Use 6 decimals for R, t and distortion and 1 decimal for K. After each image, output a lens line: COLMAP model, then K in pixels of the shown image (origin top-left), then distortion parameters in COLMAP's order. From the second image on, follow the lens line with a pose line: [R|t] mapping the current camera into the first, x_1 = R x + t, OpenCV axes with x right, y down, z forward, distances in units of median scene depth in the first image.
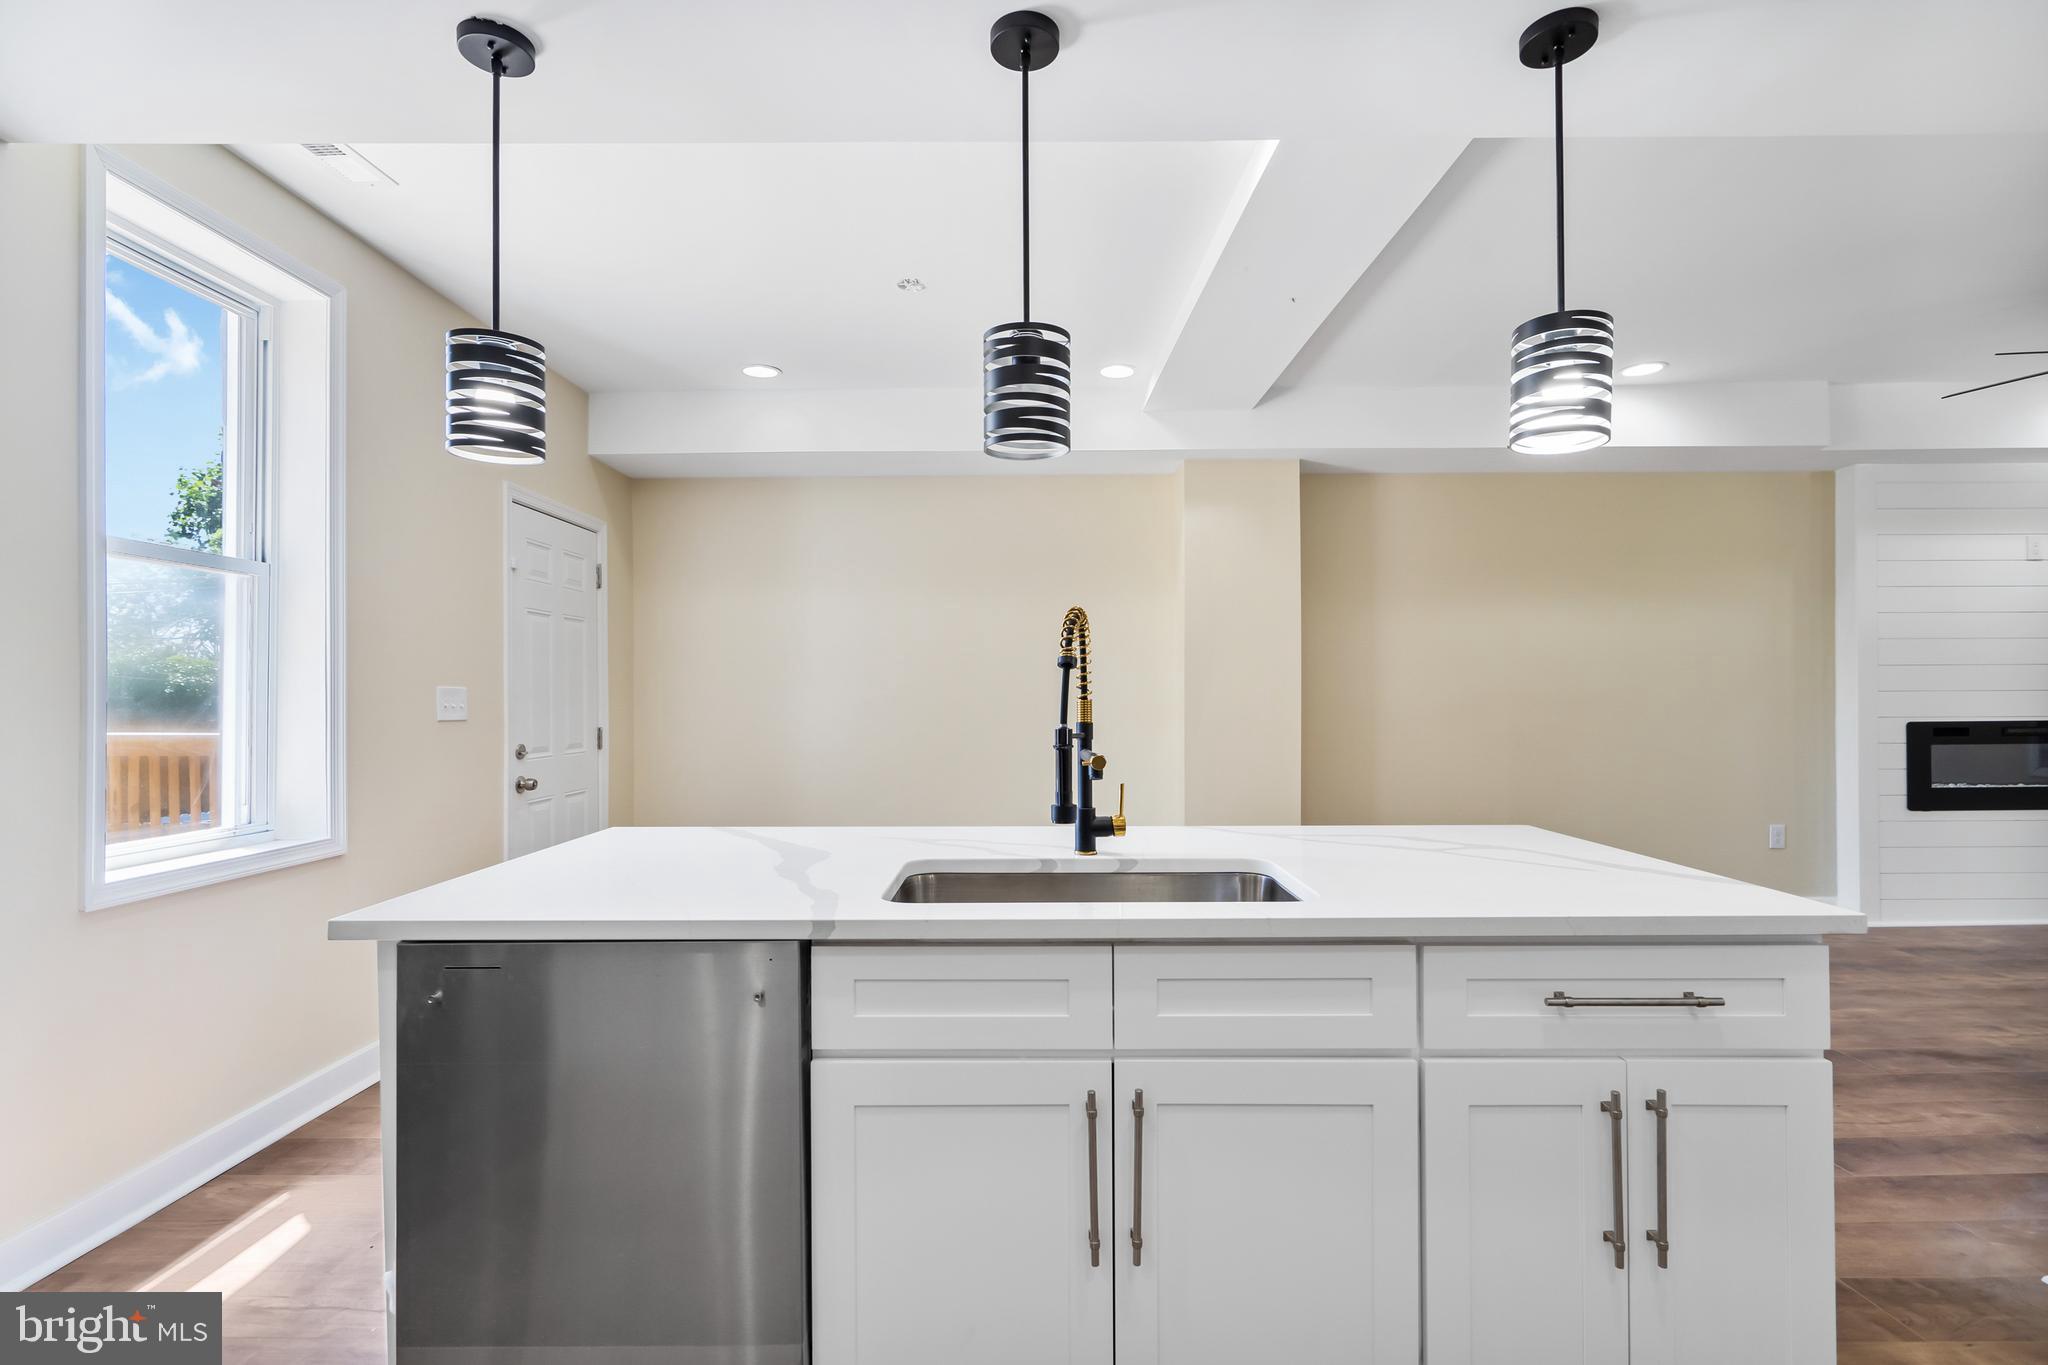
lens RADIAL K [[937.9, 0, 1023.8], [0, 937.9, 693.7], [0, 0, 1]] dist [-0.003029, 0.000167]
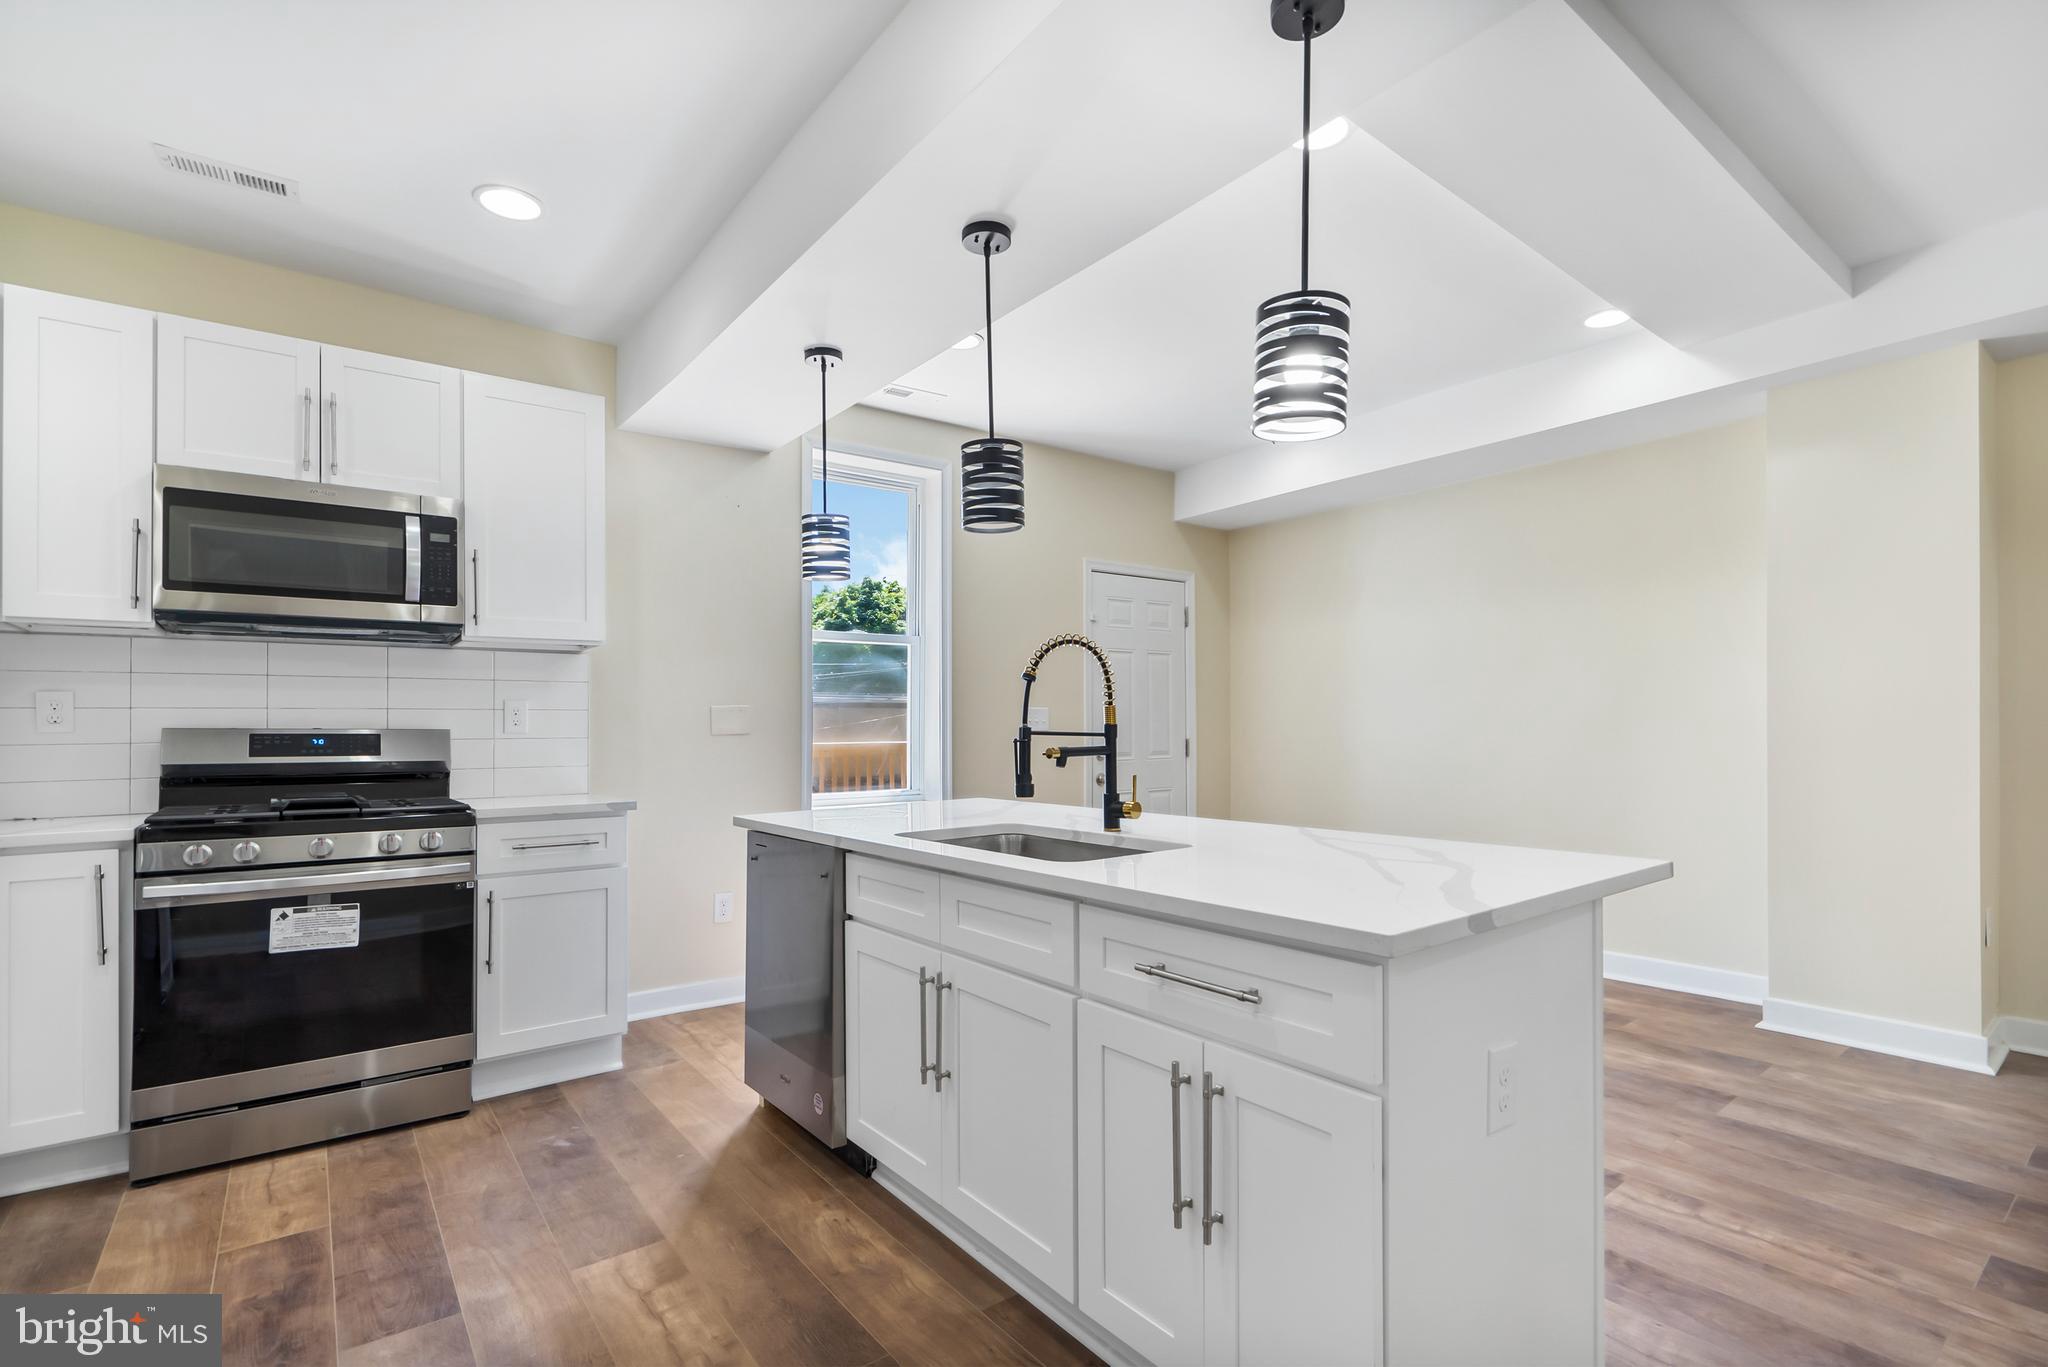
lens RADIAL K [[952.9, 0, 1032.6], [0, 952.9, 709.7], [0, 0, 1]] dist [-0.002047, 0.000007]
pose [[0.613426, -0.018181, -0.789543, 0.443132], [0.013515, 0.999830, -0.012523, 0.011704], [0.789637, -0.002989, 0.613568, 0.067630]]
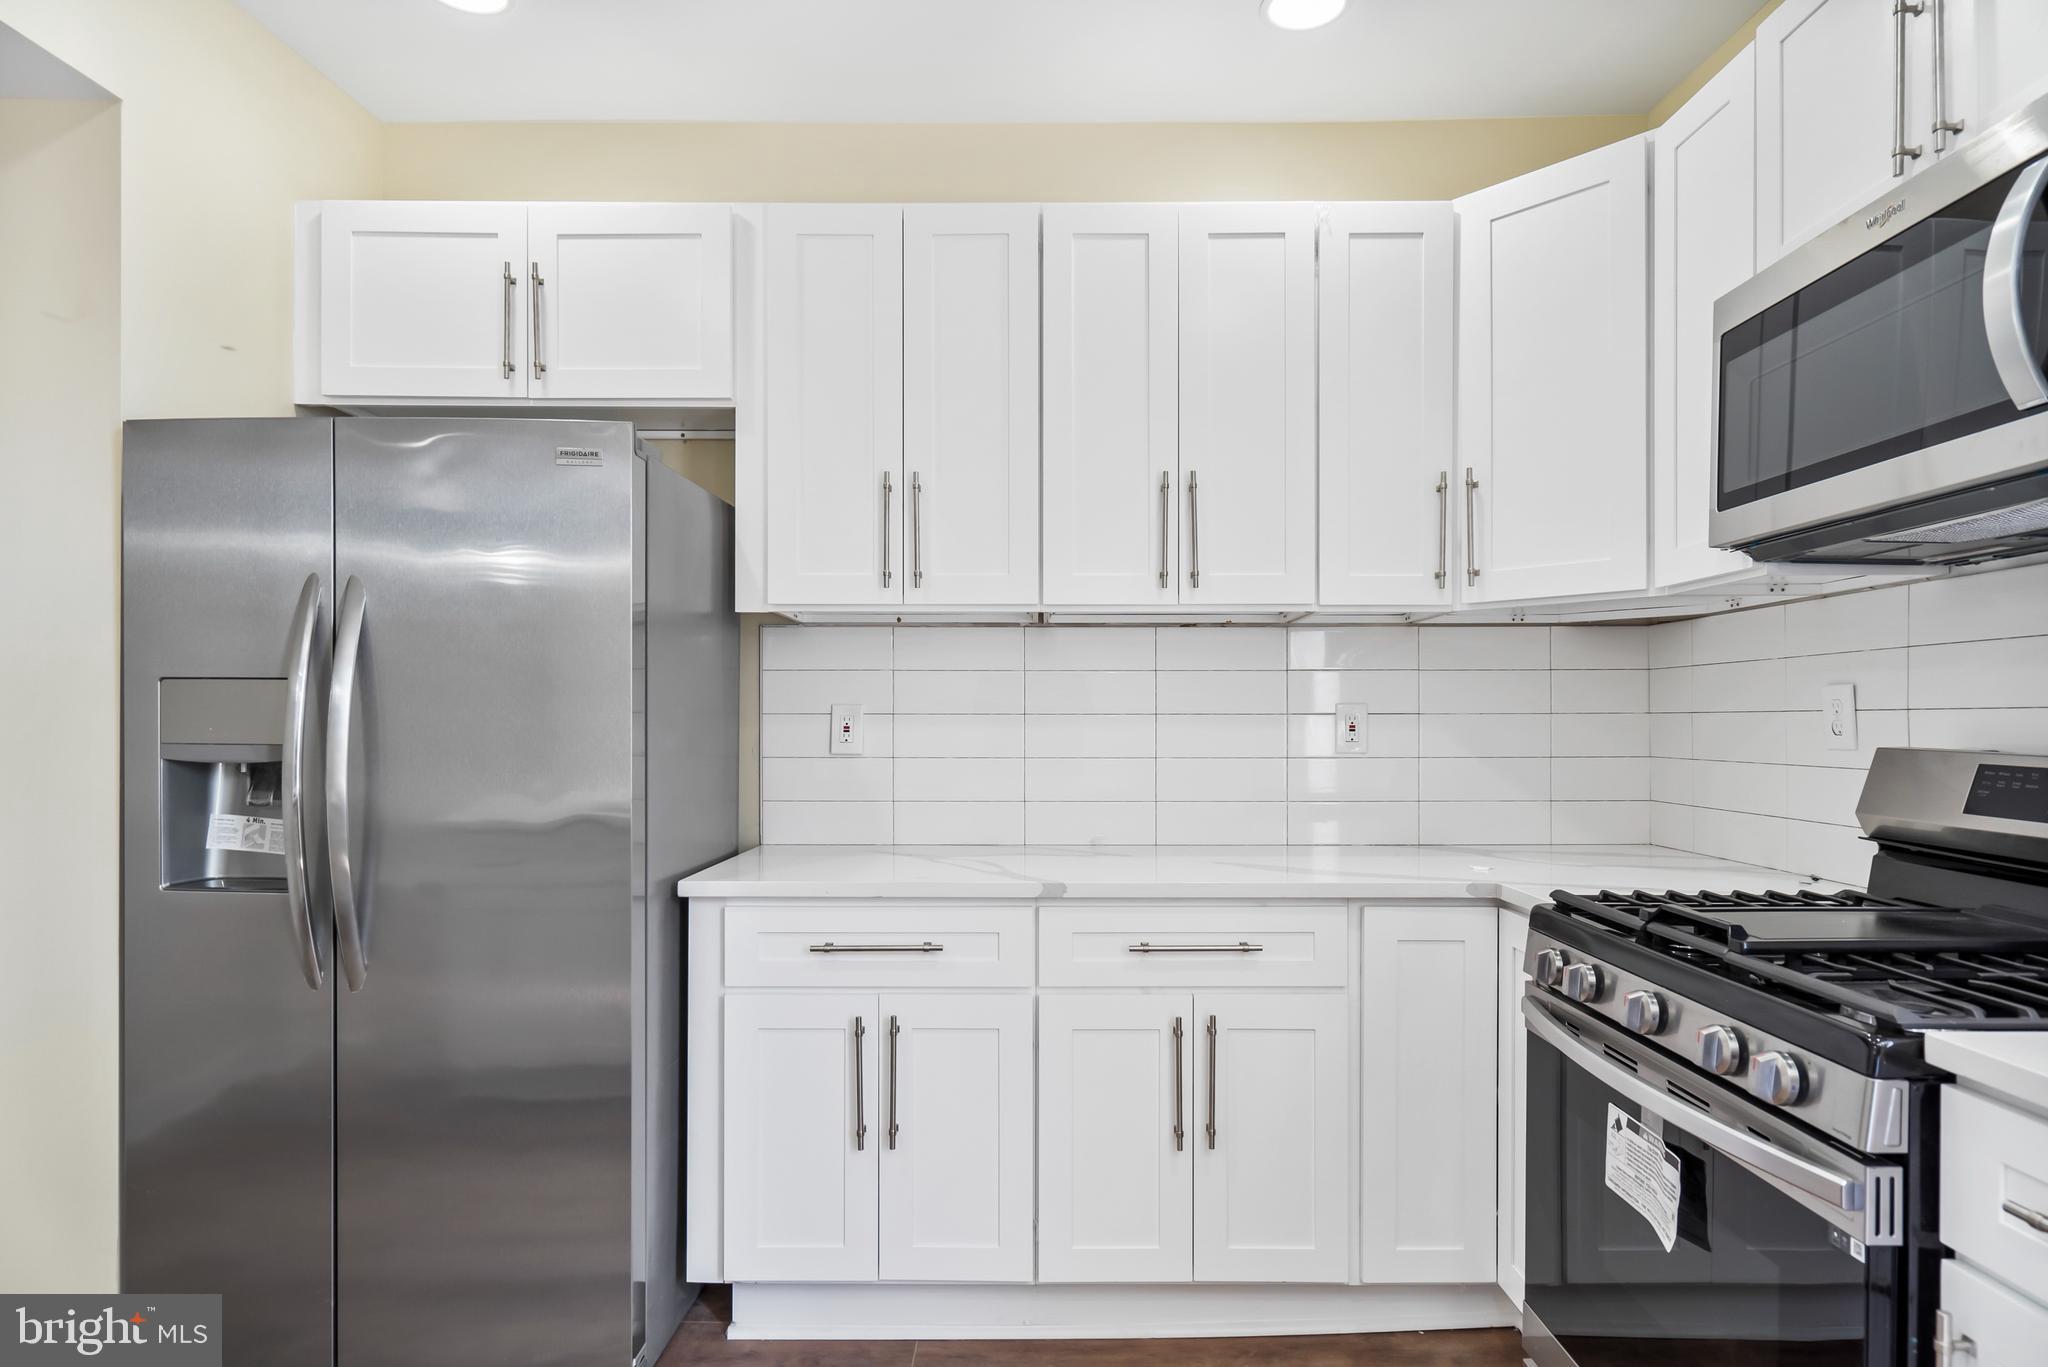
lens RADIAL K [[1116.1, 0, 1039.9], [0, 1116.1, 714.0], [0, 0, 1]] dist [0.005361, 0.001481]
pose [[-0.999986, 0.005076, -0.001498, -0.134698], [0.005094, 0.999910, -0.012415, -0.001158], [0.001435, -0.012422, -0.999922, 0.424813]]
